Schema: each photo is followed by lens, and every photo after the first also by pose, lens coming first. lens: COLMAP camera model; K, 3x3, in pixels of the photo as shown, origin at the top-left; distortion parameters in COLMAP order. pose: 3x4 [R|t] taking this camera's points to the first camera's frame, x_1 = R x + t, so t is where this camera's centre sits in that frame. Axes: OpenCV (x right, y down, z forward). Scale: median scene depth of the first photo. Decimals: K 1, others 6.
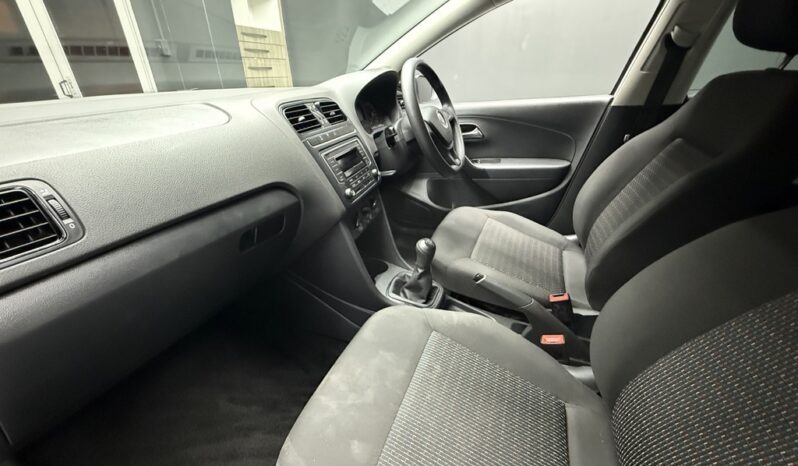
lens RADIAL K [[318.0, 0, 397.3], [0, 318.0, 231.5], [0, 0, 1]] dist [-0.002033, 0.000434]
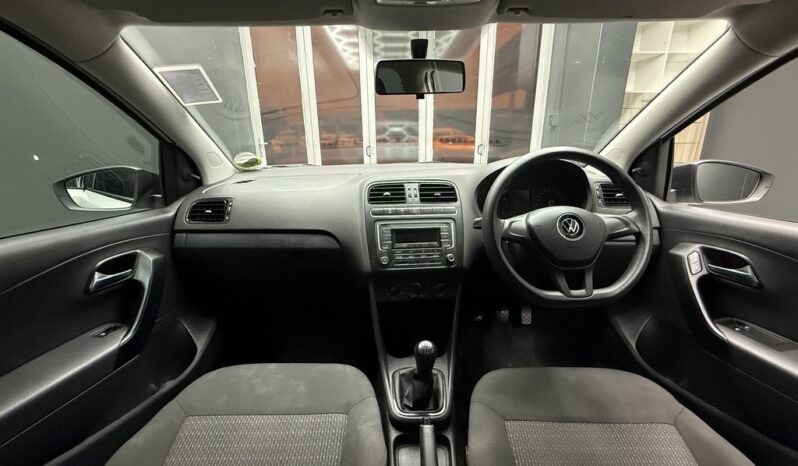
lens RADIAL K [[318.0, 0, 397.3], [0, 318.0, 231.5], [0, 0, 1]] dist [-0.002033, 0.000434]
pose [[0.389293, 0.271424, -0.880216, 0.882899], [-0.408010, 0.907550, 0.099402, -0.361297], [0.825820, 0.320440, 0.464046, 0.485982]]
